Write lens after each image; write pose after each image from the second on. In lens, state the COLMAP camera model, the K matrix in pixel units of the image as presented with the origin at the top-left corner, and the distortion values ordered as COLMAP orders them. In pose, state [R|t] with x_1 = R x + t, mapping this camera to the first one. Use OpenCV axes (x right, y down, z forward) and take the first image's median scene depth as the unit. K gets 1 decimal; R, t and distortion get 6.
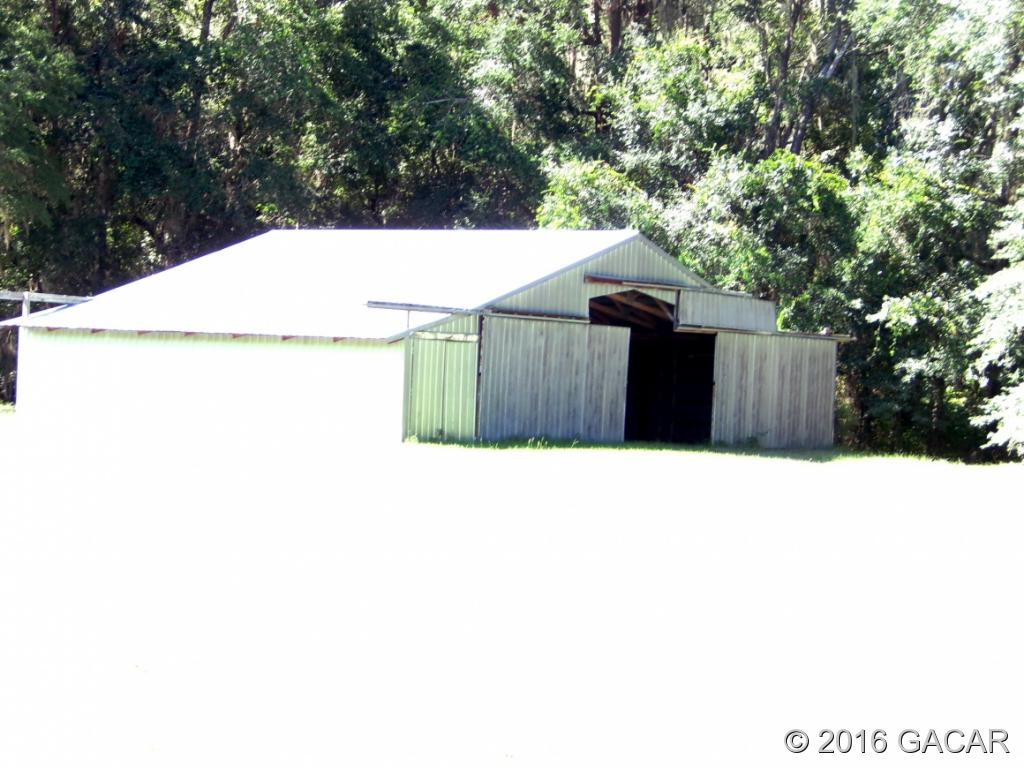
lens RADIAL K [[2747.5, 0, 512.0], [0, 2747.5, 384.0], [0, 0, 1]] dist [0.092373, 0.233604]
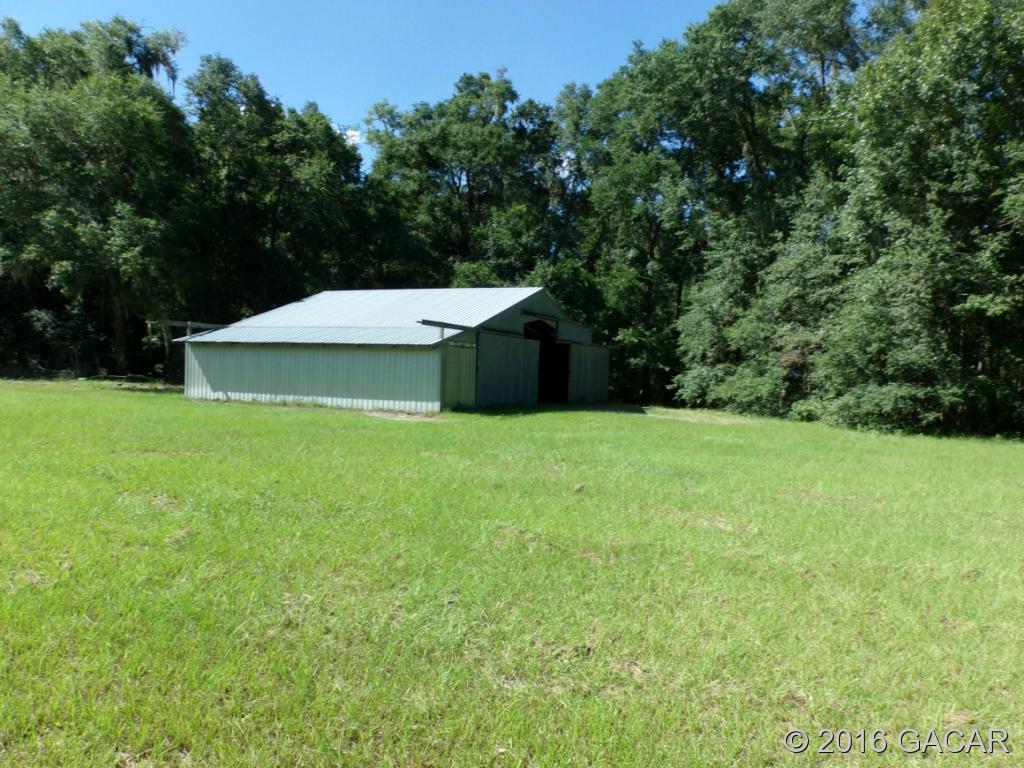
lens RADIAL K [[790.7, 0, 515.4], [0, 790.7, 405.0], [0, 0, 1]] dist [-0.092164, 0.157663]
pose [[0.976371, -0.017592, 0.215382, -0.081457], [0.007197, 0.998775, 0.048952, -0.003576], [-0.215979, -0.046245, 0.975302, 0.468726]]
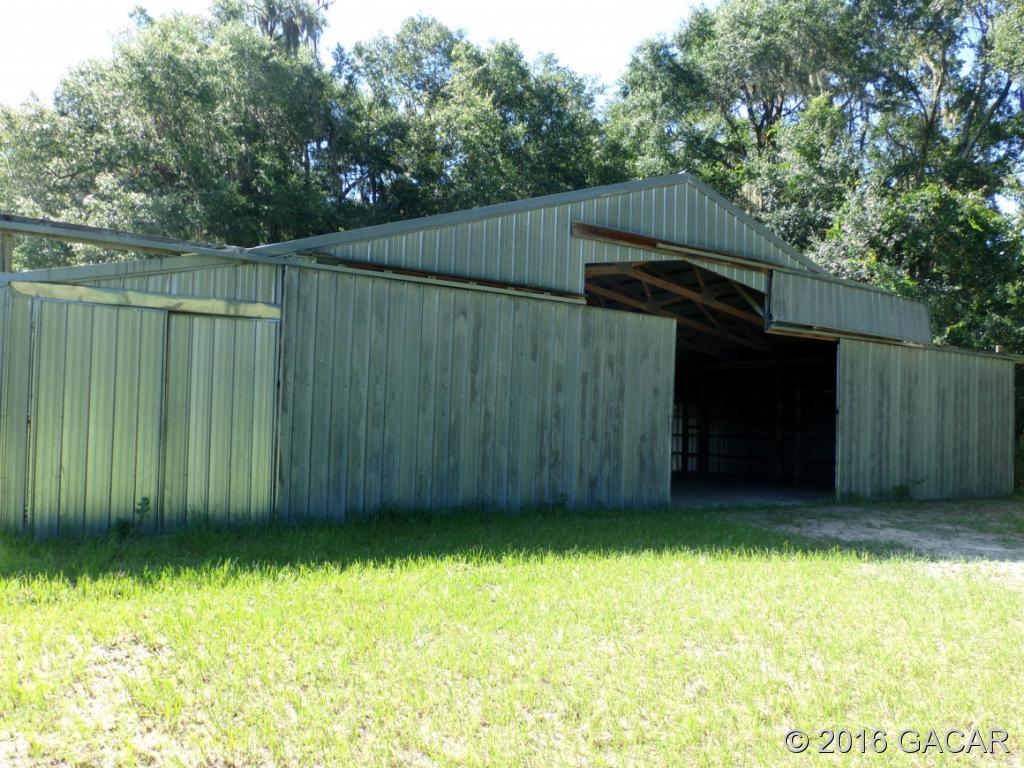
lens RADIAL K [[790.7, 0, 515.4], [0, 790.7, 405.0], [0, 0, 1]] dist [-0.092164, 0.157663]
pose [[0.928672, -0.032196, -0.369503, 0.070785], [0.013893, 0.998546, -0.052090, 0.007392], [0.370643, 0.043241, 0.927768, 0.781781]]
